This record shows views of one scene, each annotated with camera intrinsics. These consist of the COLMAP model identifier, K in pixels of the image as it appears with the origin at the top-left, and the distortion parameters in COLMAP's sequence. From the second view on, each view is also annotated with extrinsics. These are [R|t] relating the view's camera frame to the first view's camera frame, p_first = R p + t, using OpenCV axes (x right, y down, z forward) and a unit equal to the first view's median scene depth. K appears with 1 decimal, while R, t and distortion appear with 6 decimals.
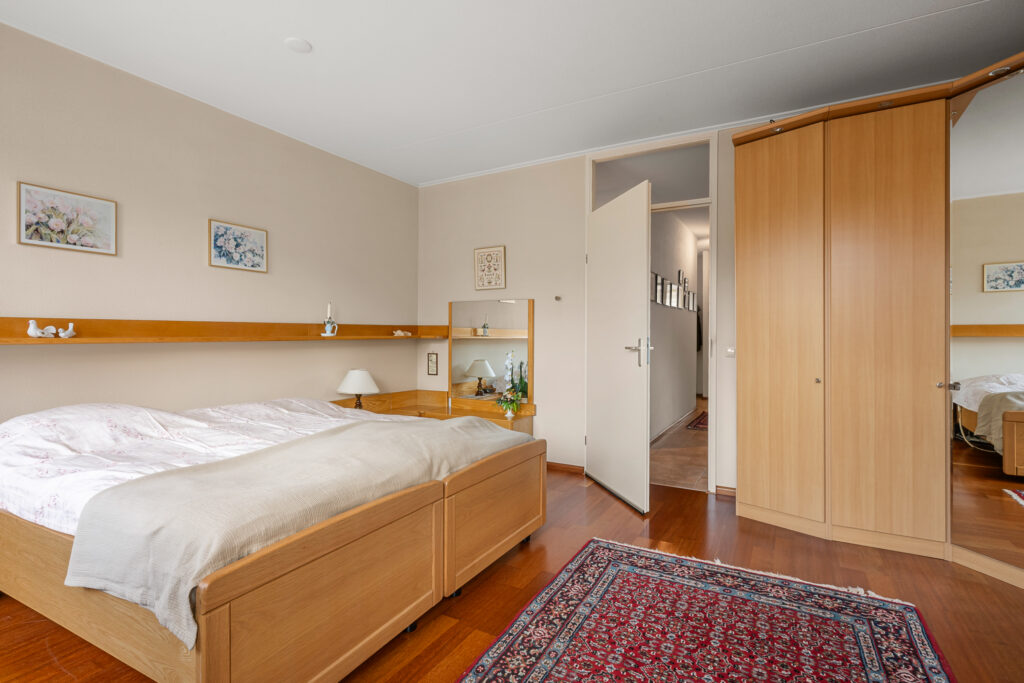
lens RADIAL K [[497.9, 0, 517.8], [0, 497.9, 339.0], [0, 0, 1]] dist [-0.002533, 0.003123]
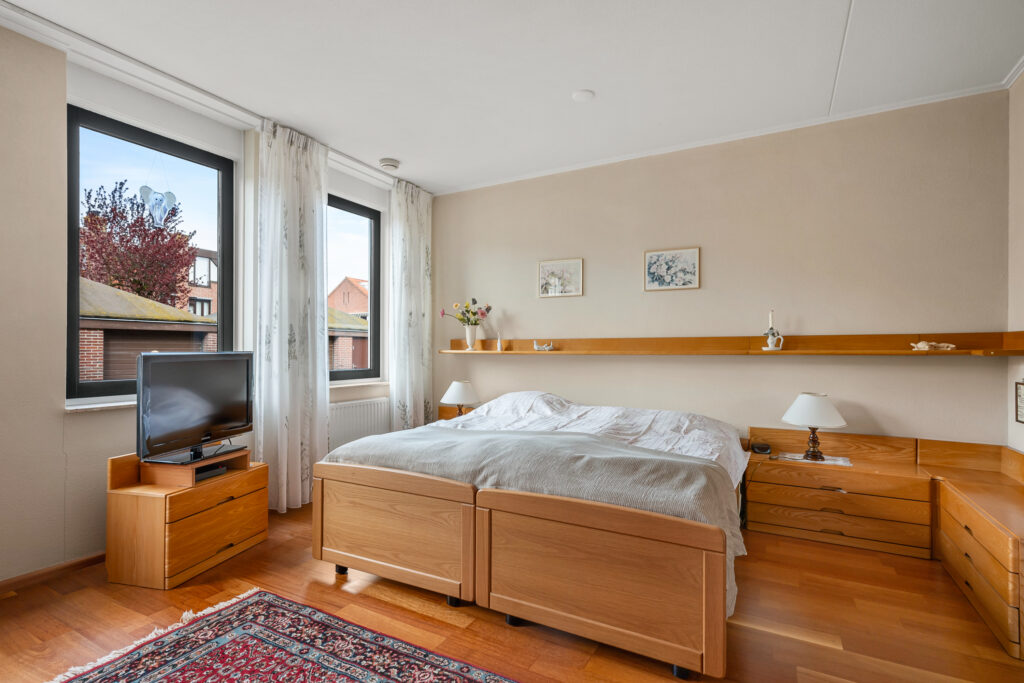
lens RADIAL K [[497.9, 0, 513.9], [0, 497.9, 344.6], [0, 0, 1]] dist [-0.002533, 0.003123]
pose [[-0.000338, -0.012011, -0.999928, 0.565945], [-0.008198, 0.999894, -0.012008, -0.002259], [0.999966, 0.008193, -0.000436, 0.684737]]
